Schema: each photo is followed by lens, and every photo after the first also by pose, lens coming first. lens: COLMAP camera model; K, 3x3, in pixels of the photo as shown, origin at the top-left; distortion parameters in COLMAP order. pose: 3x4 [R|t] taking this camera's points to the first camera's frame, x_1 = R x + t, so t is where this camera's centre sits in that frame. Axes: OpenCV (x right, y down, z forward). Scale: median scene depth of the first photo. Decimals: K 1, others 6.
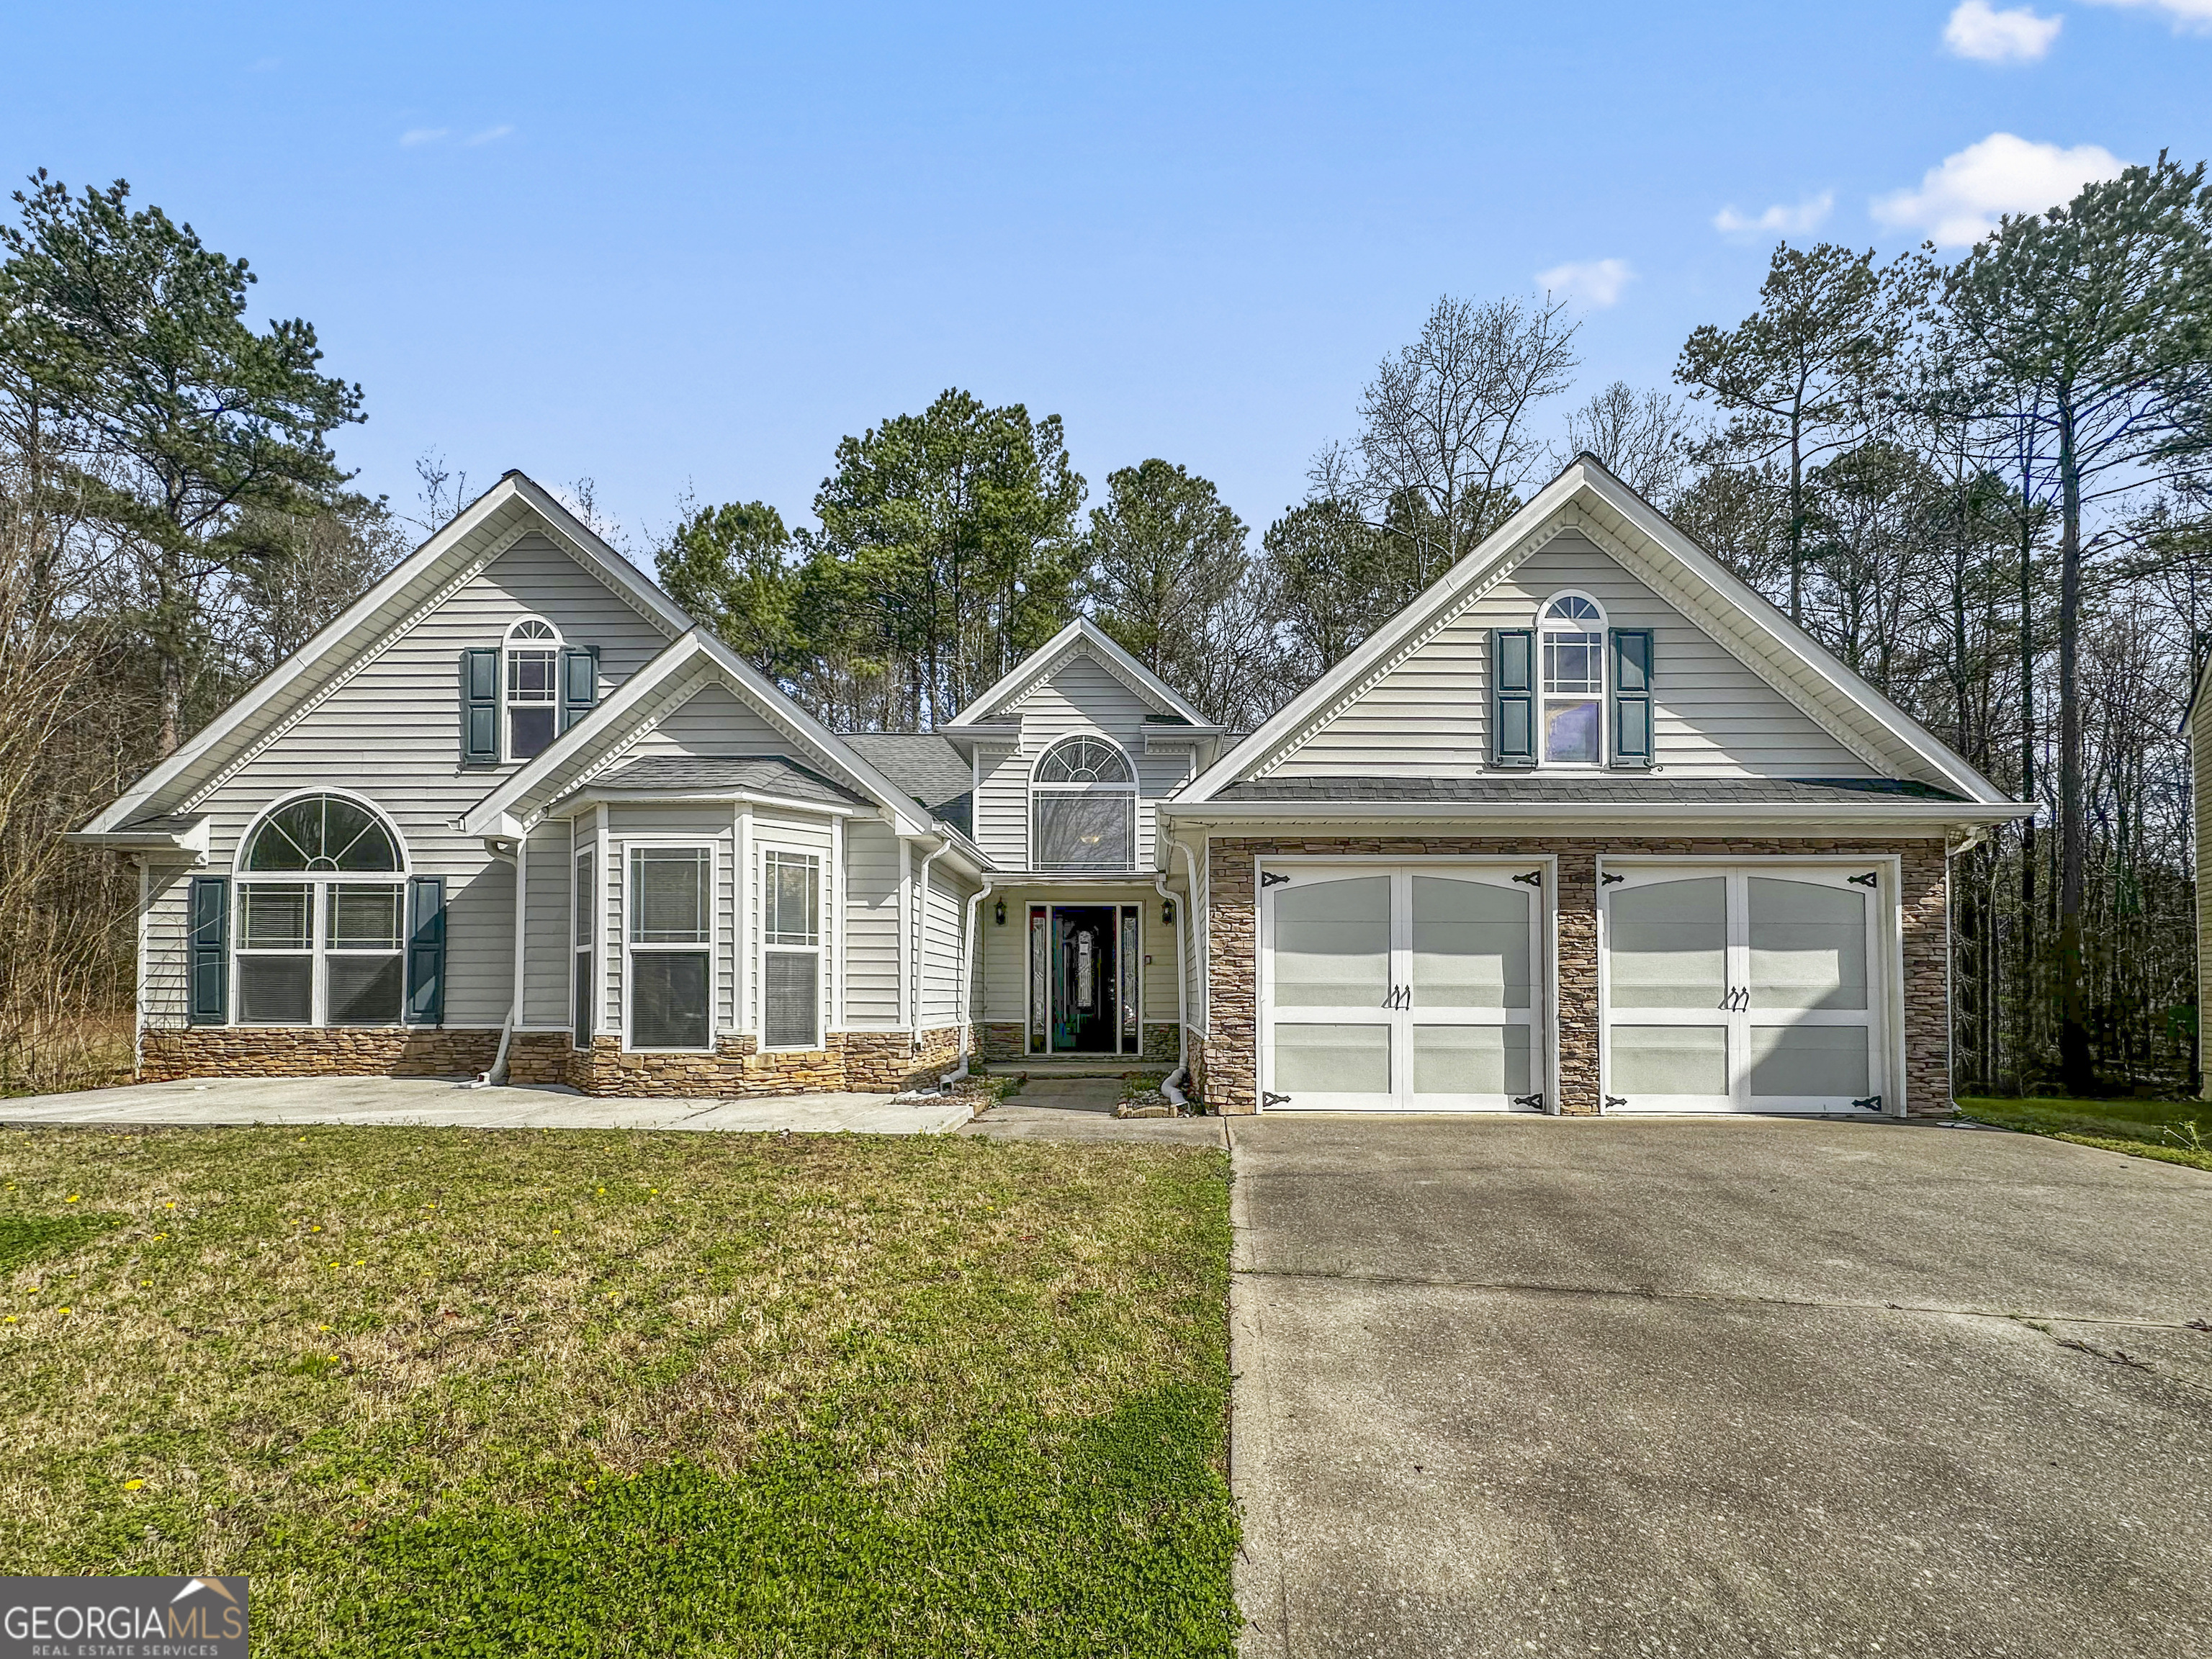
lens RADIAL K [[907.8, 0, 1074.8], [0, 907.8, 827.8], [0, 0, 1]] dist [-0.003635, 0.000085]
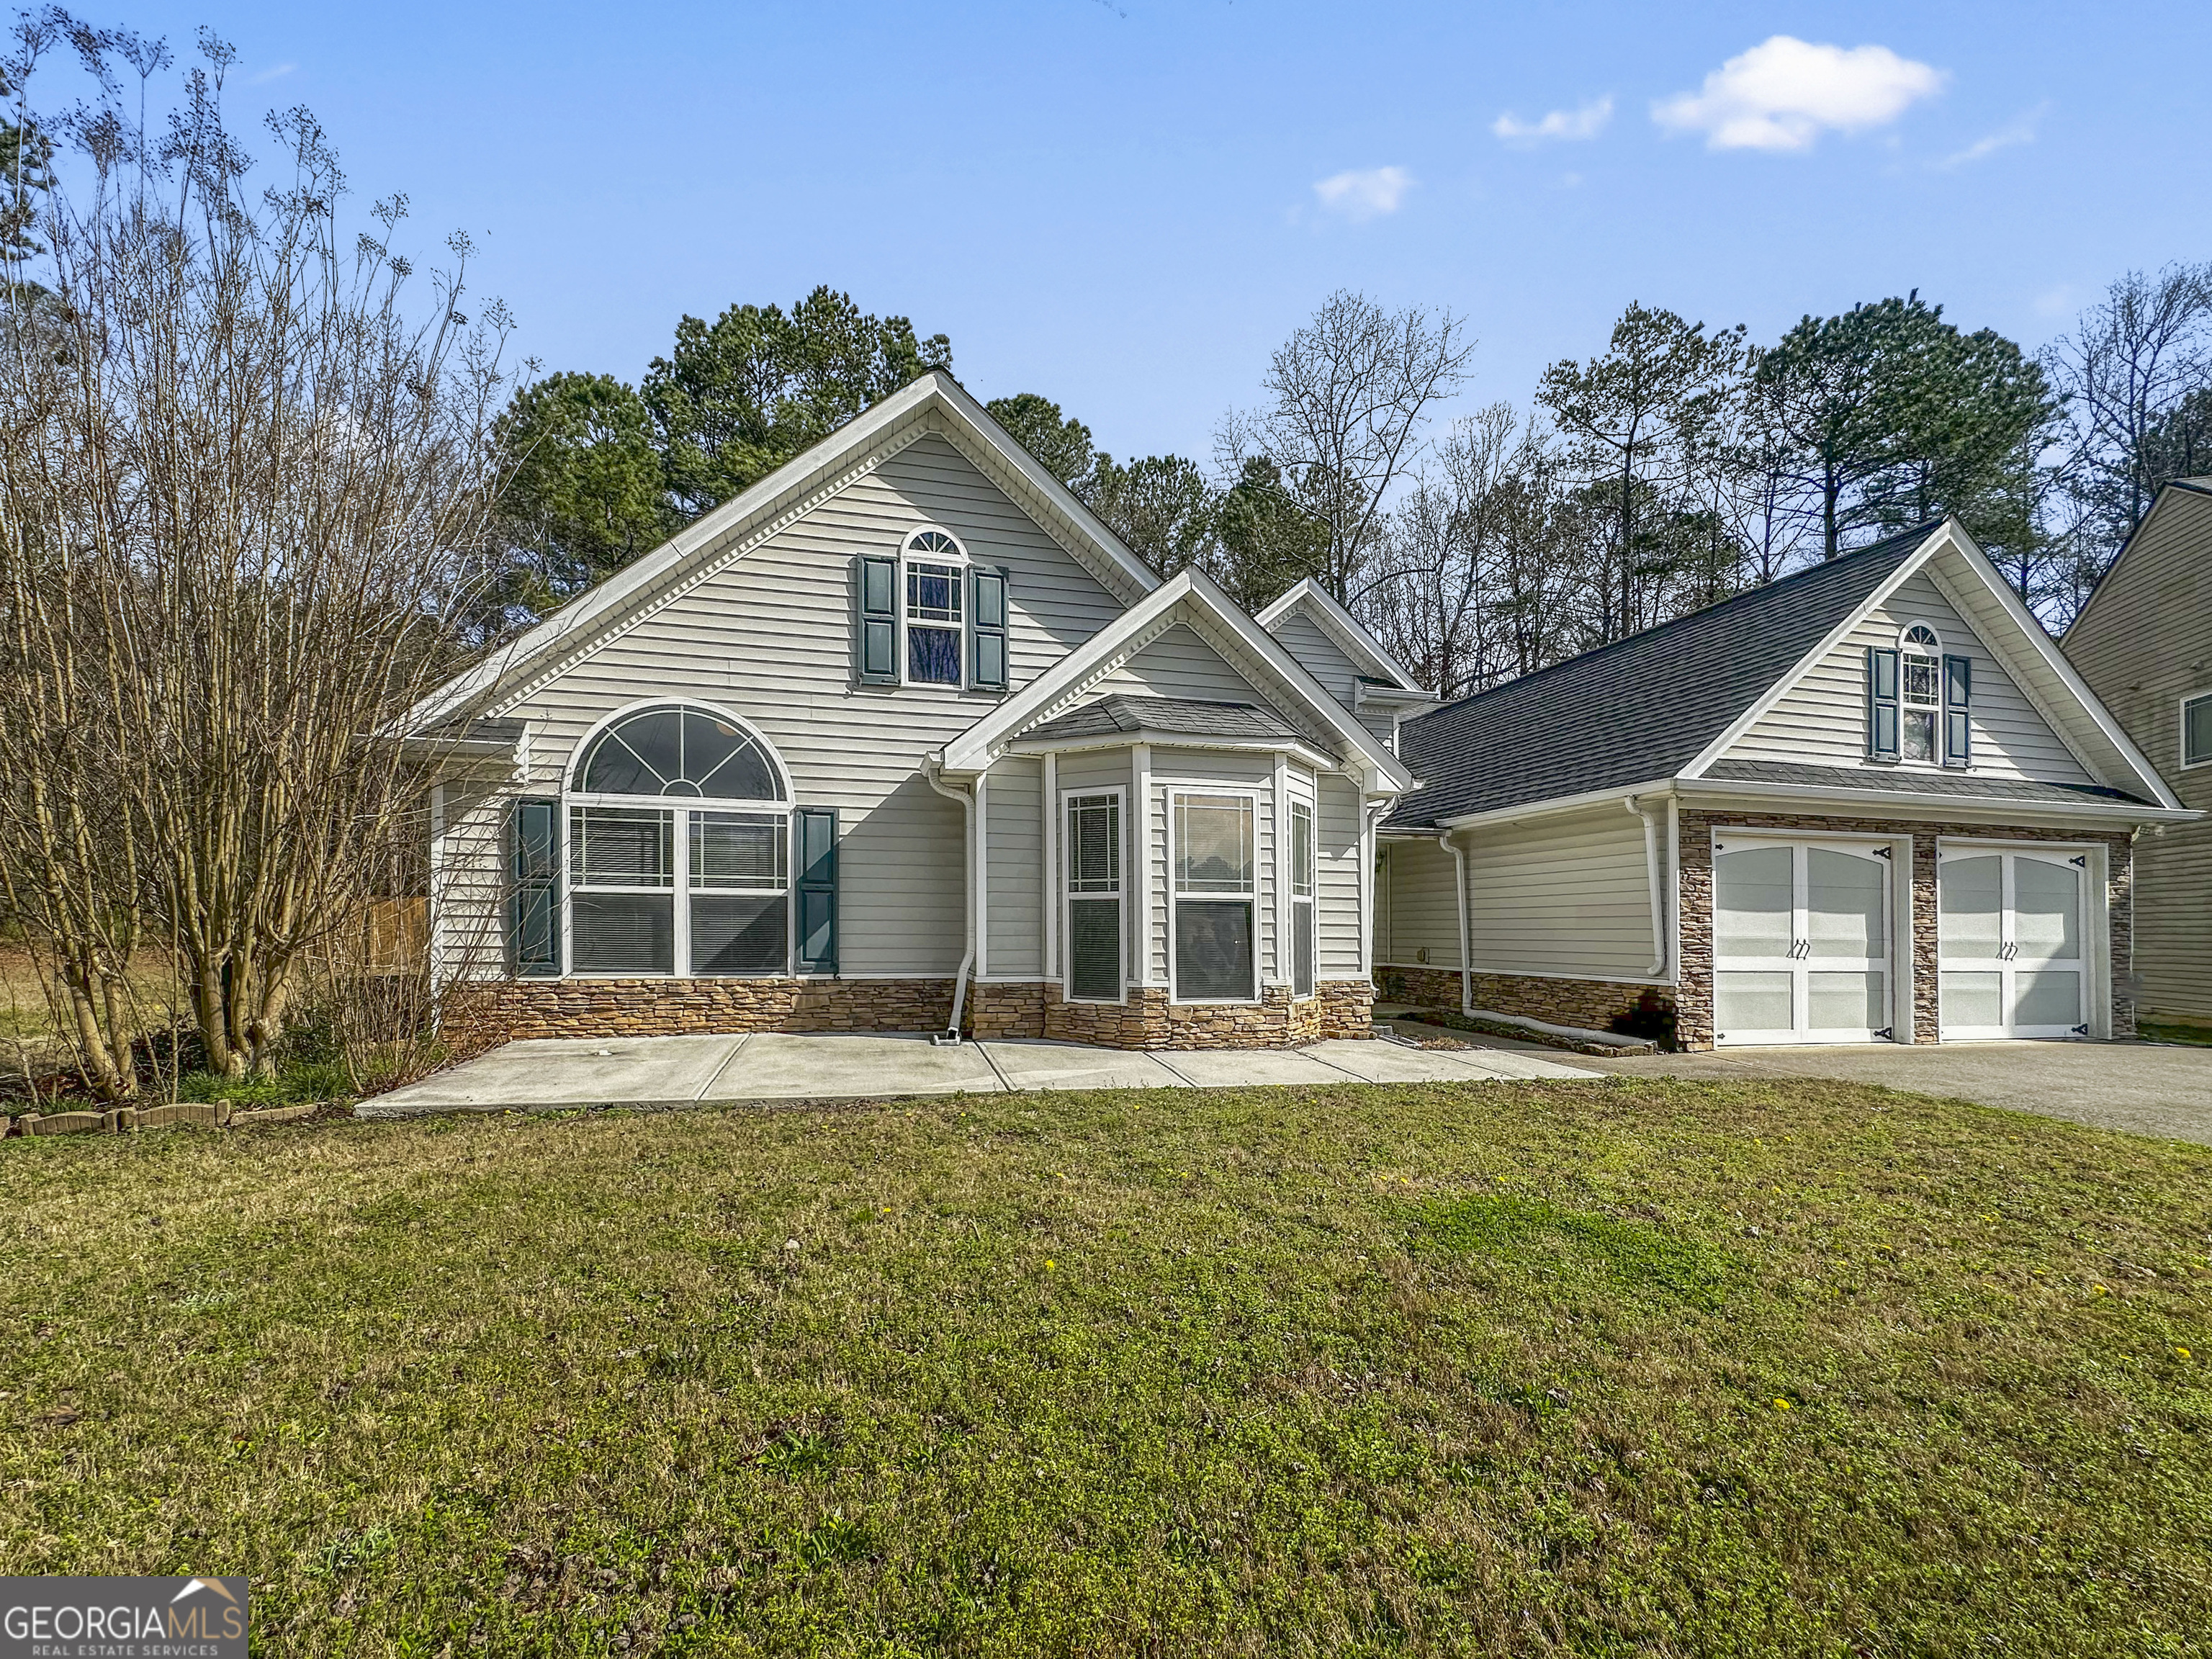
lens RADIAL K [[909.6, 0, 1109.5], [0, 909.6, 775.0], [0, 0, 1]] dist [-0.004898, 0.000184]
pose [[0.965588, 0.050989, 0.255029, -0.749439], [-0.054440, 0.998496, 0.006488, 0.000098], [-0.254314, -0.020149, 0.966912, 0.074694]]
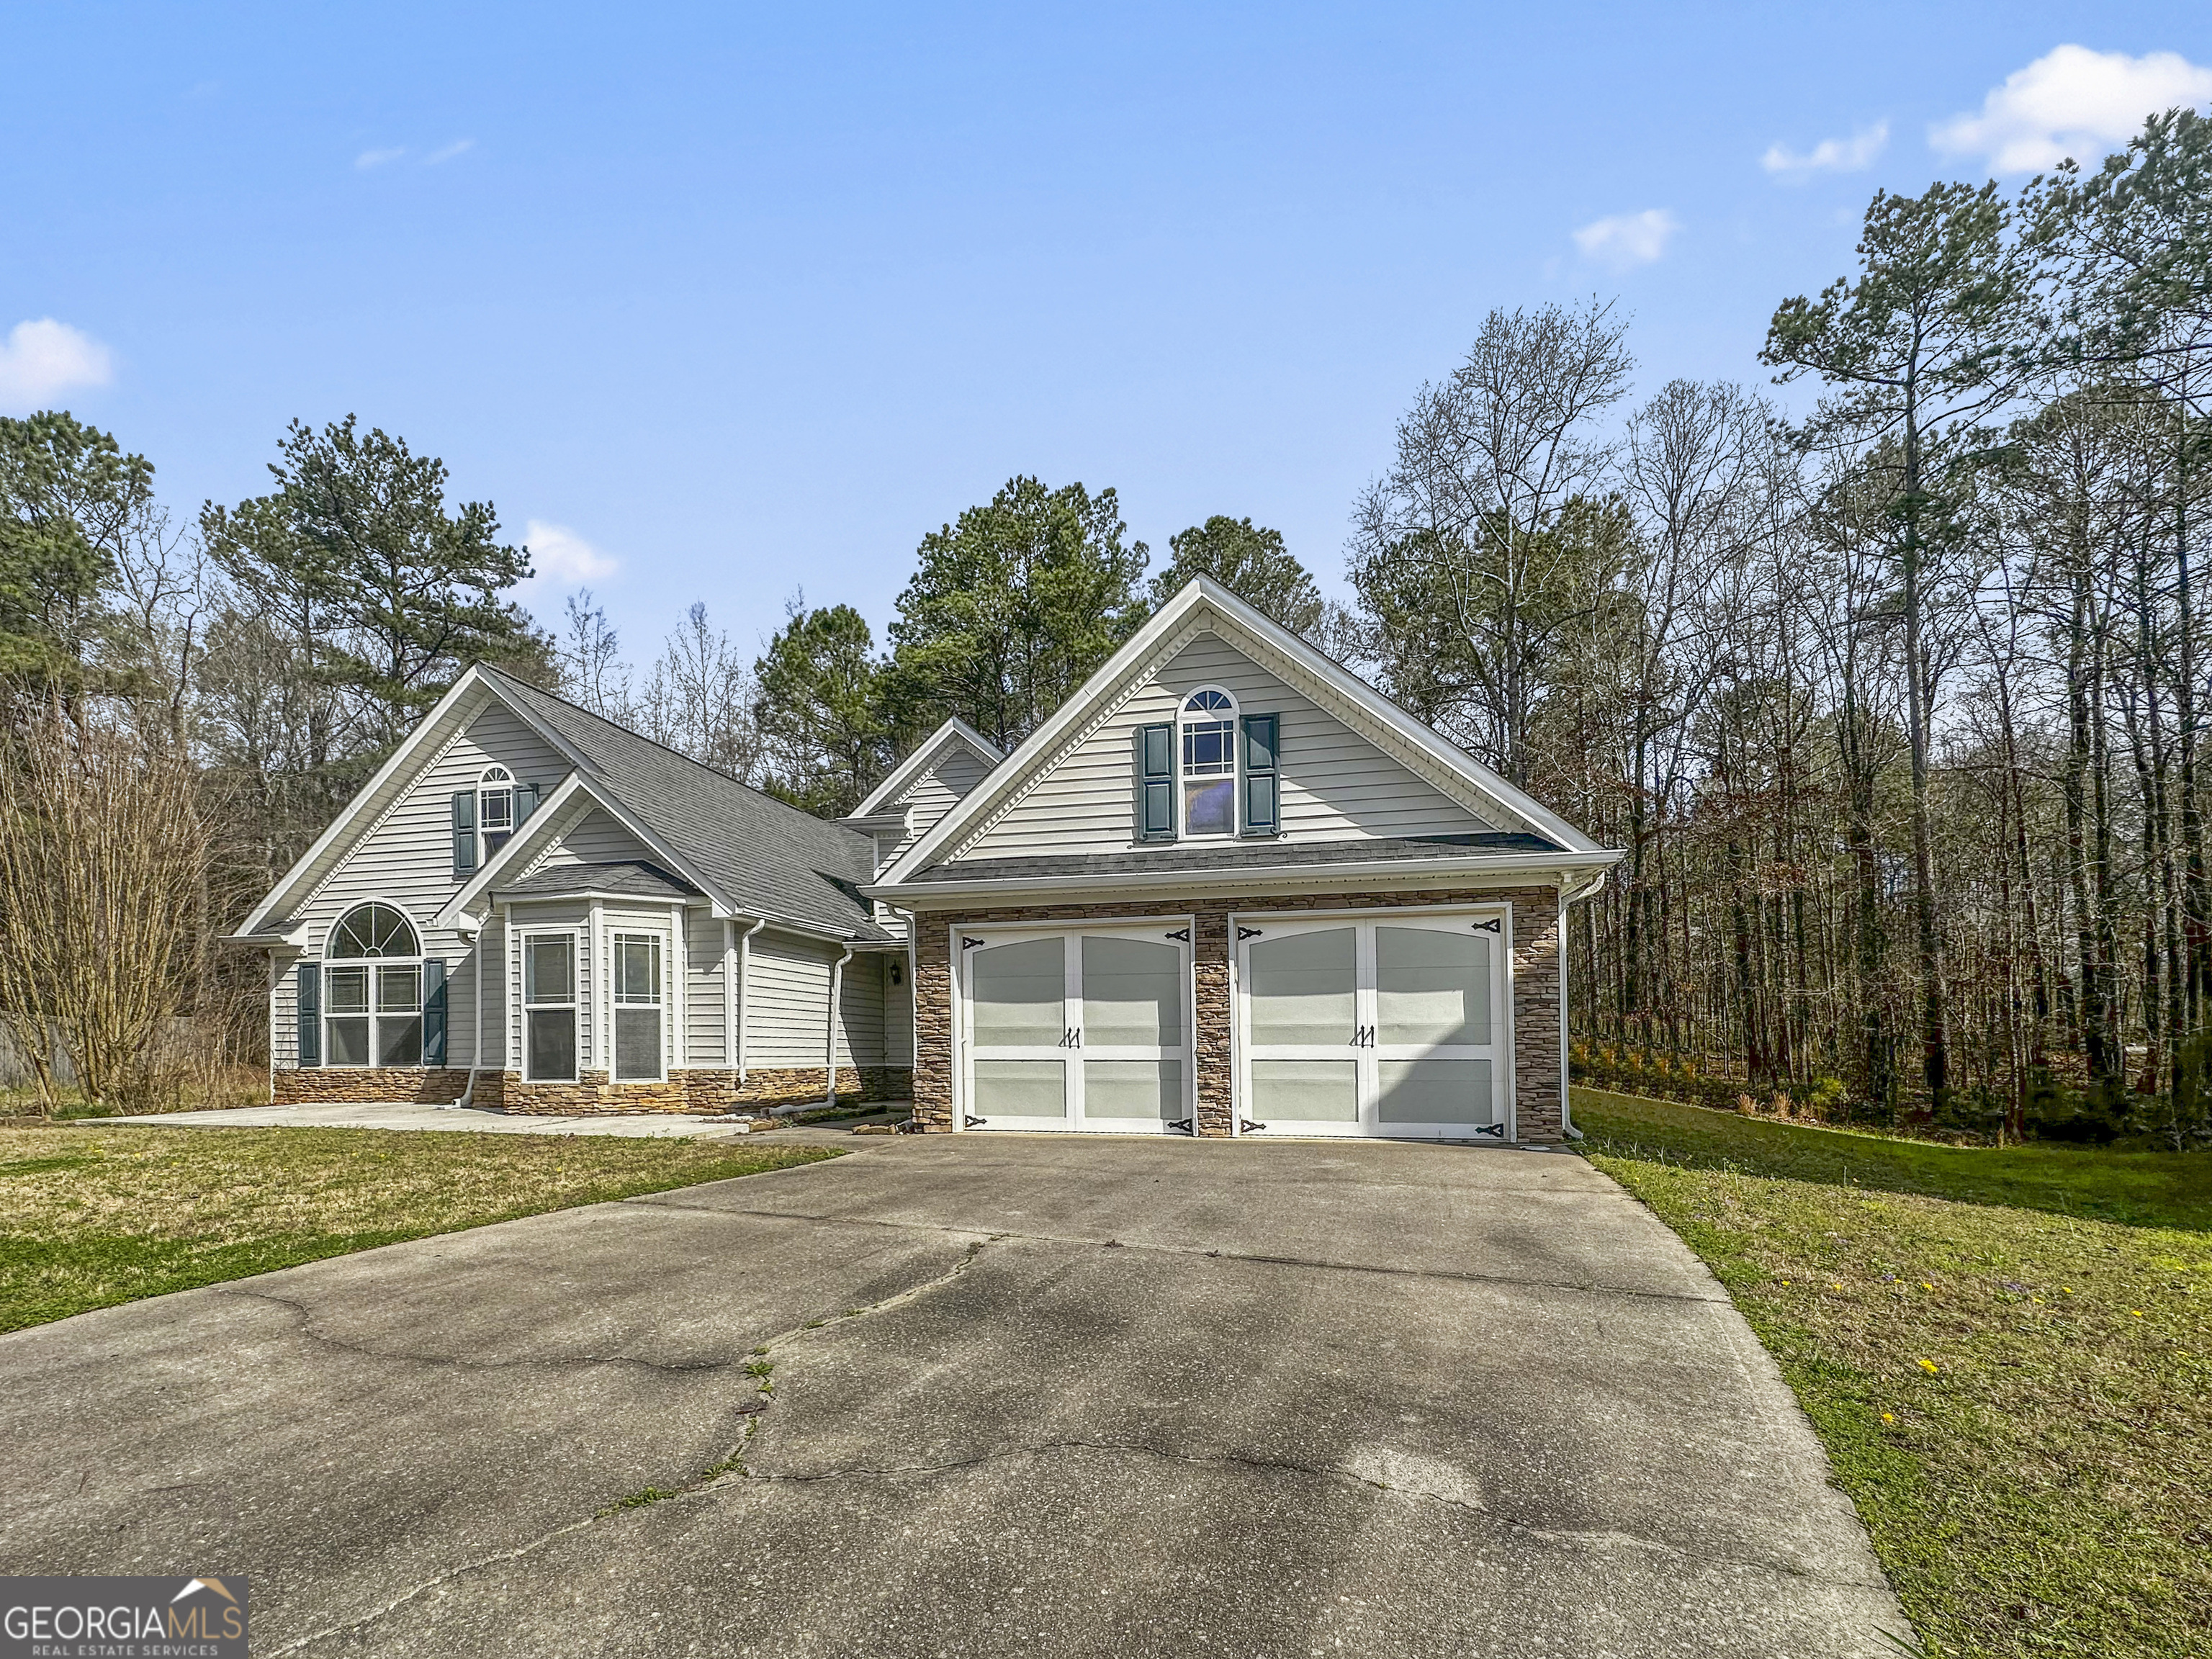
lens RADIAL K [[885.5, 0, 996.2], [0, 885.5, 887.7], [0, 0, 1]] dist [-0.005460, 0.000107]
pose [[0.975518, -0.046187, -0.215017, 0.468880], [0.046084, 0.998922, -0.005494, -0.008987], [0.215039, -0.004549, 0.976595, -0.149345]]
